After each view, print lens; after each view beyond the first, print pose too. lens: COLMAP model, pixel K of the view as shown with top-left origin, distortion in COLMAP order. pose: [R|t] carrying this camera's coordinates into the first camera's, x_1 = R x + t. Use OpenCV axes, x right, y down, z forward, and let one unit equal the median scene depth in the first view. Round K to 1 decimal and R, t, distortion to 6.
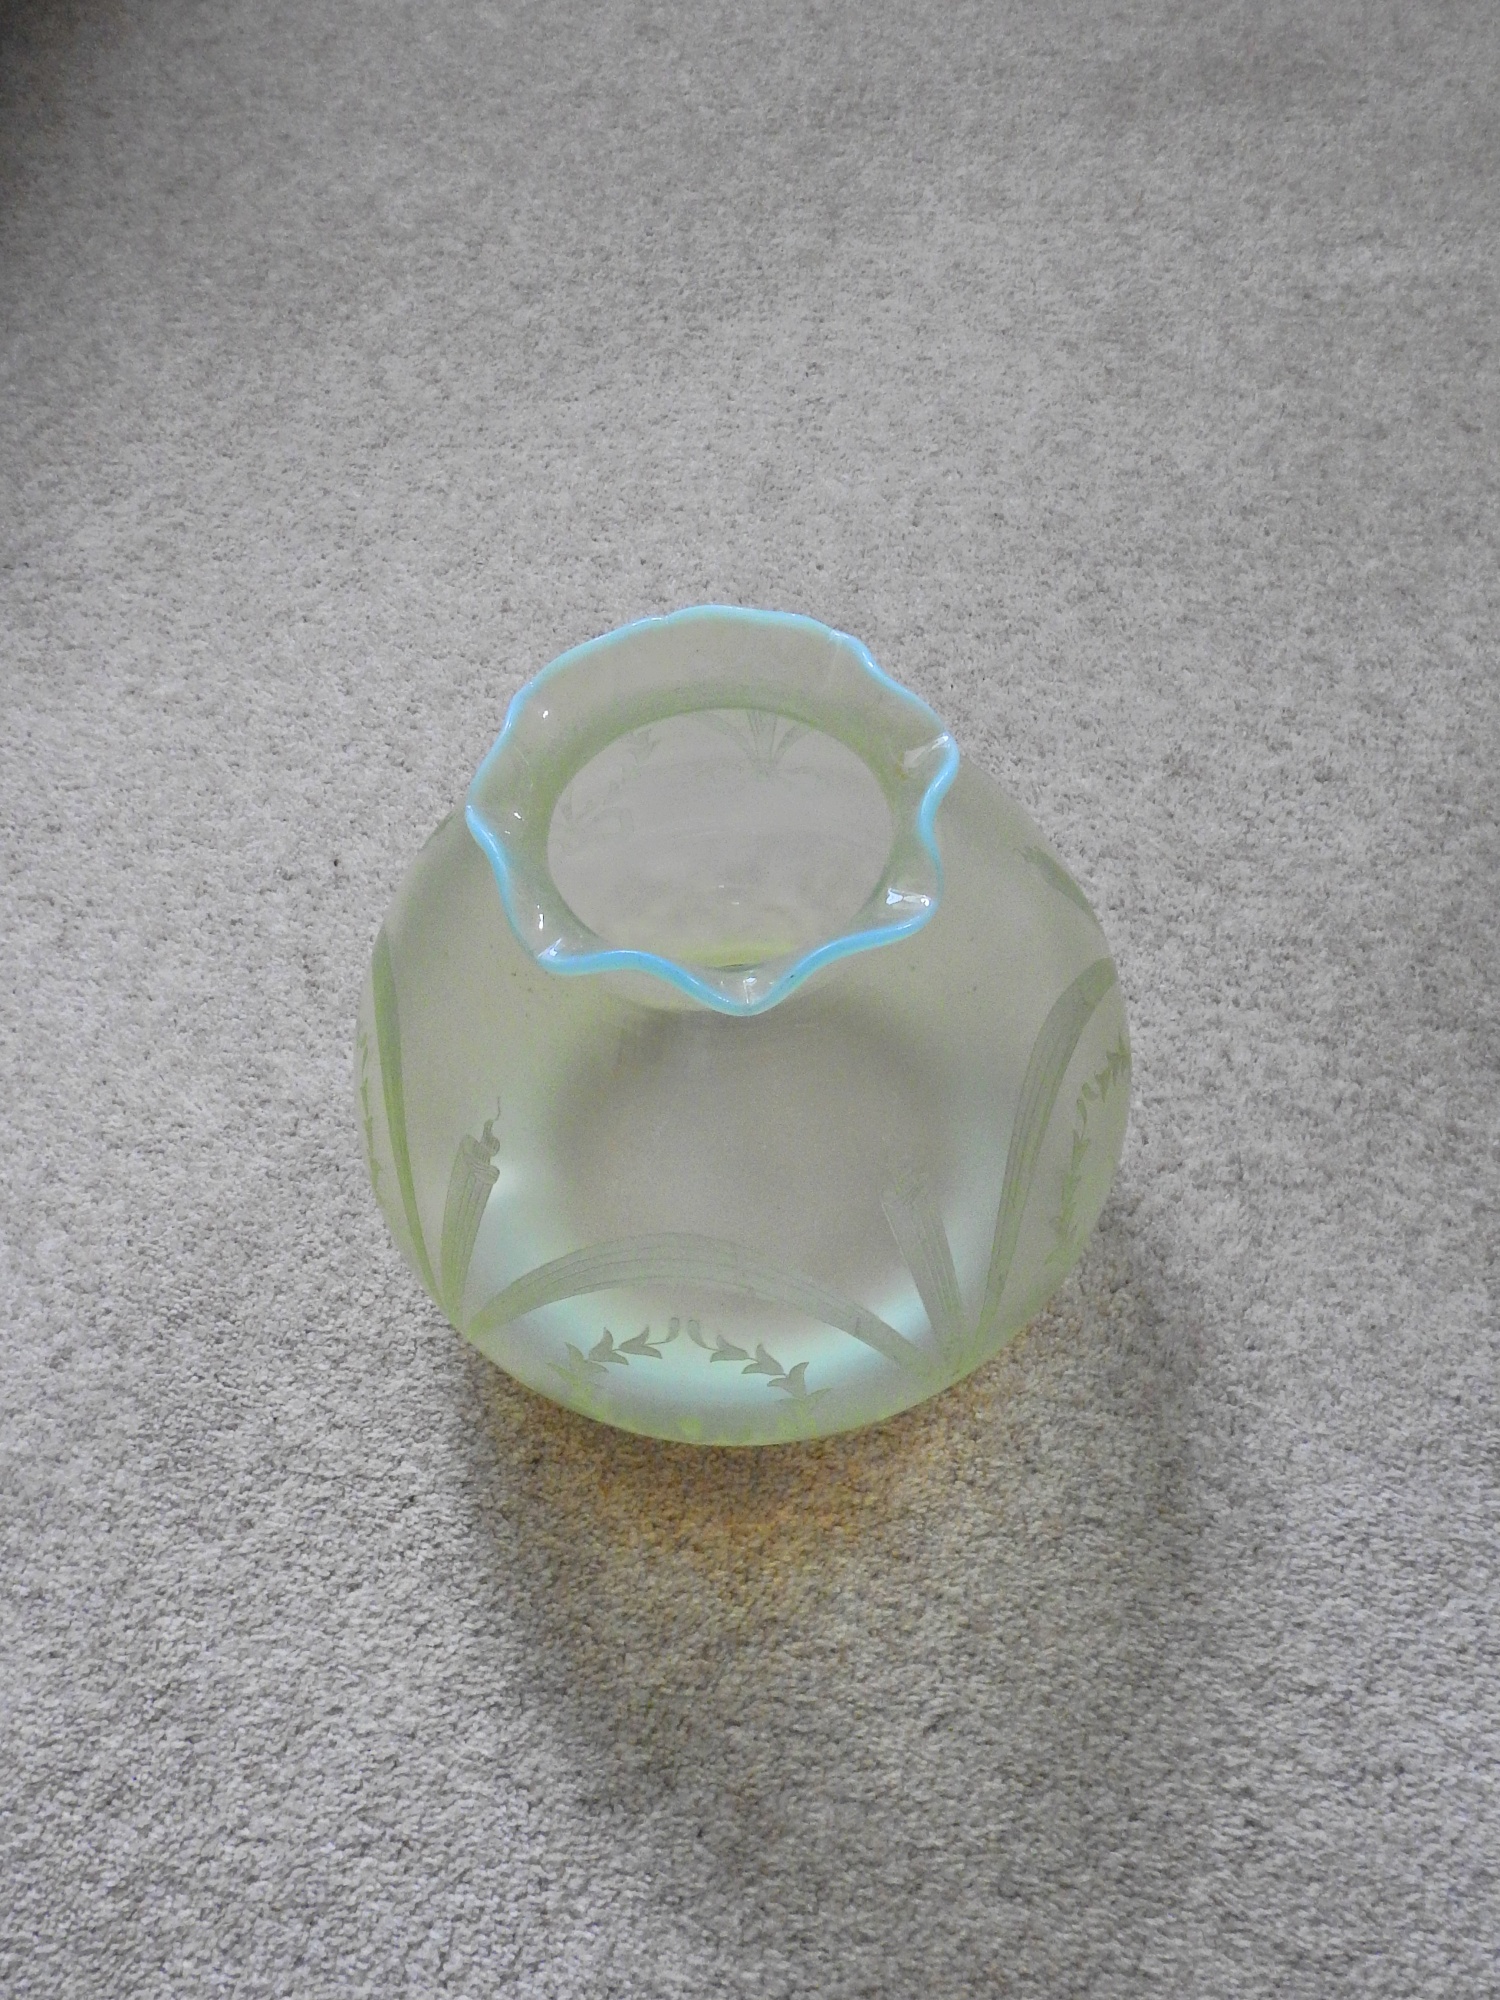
lens RADIAL K [[1679.2, 0, 750.0], [0, 1679.2, 1000.0], [0, 0, 1]] dist [0.027648, -0.024693]
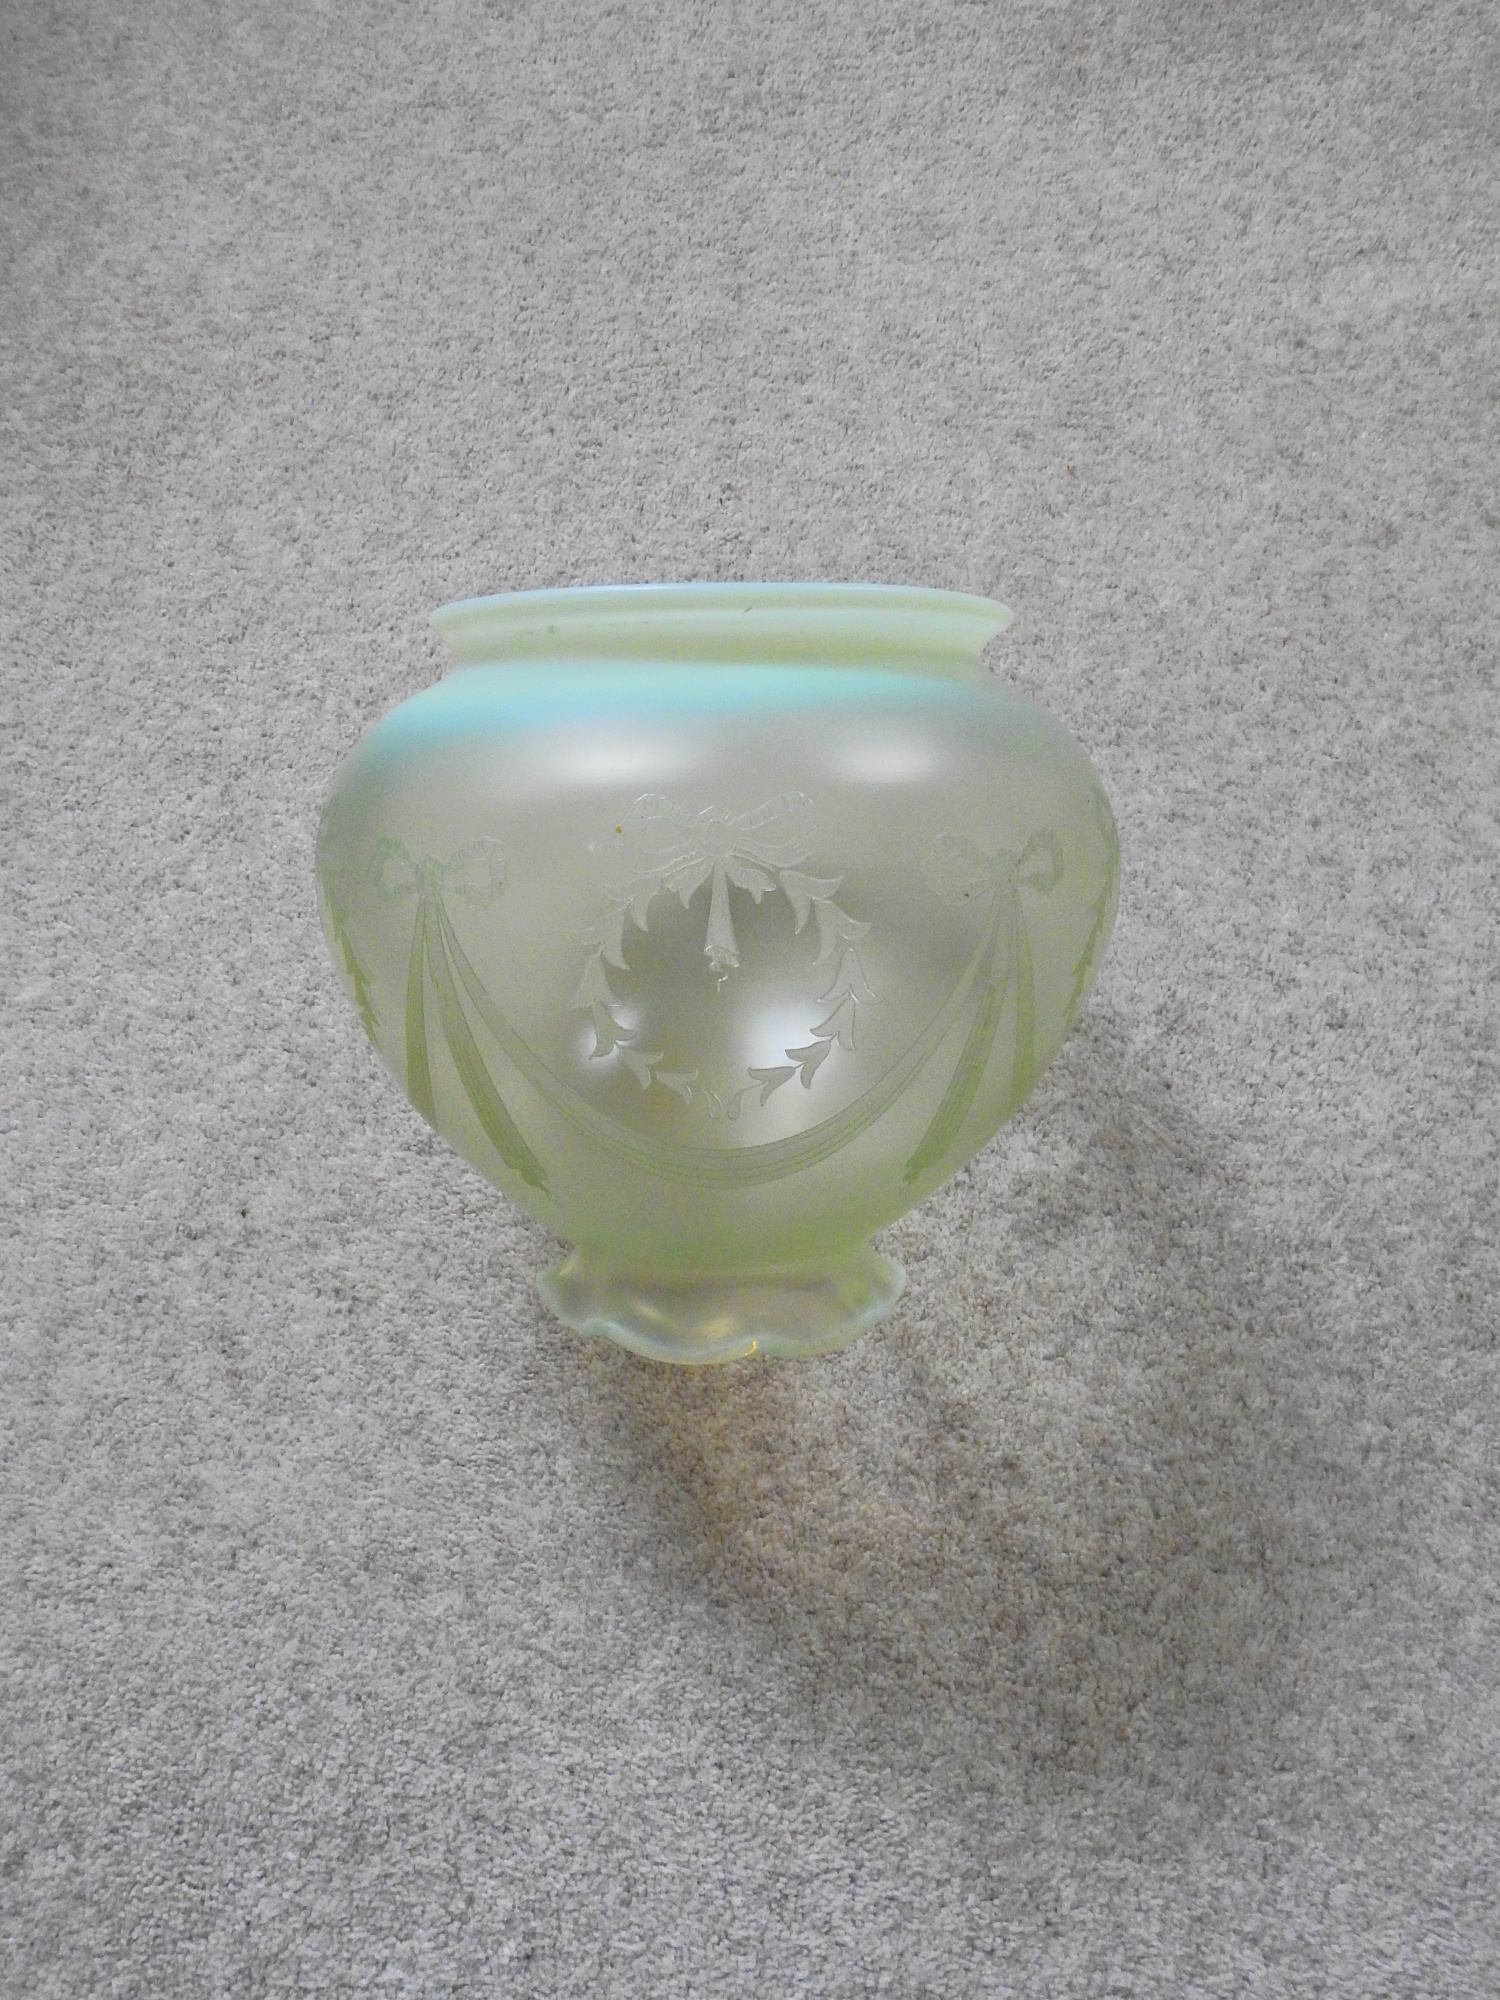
lens RADIAL K [[1679.2, 0, 750.0], [0, 1679.2, 1000.0], [0, 0, 1]] dist [0.027648, -0.024693]
pose [[0.996335, -0.085219, -0.007431, 0.038310], [0.085187, 0.980540, 0.176875, -0.316401], [-0.007786, -0.176860, 0.984205, 0.126580]]
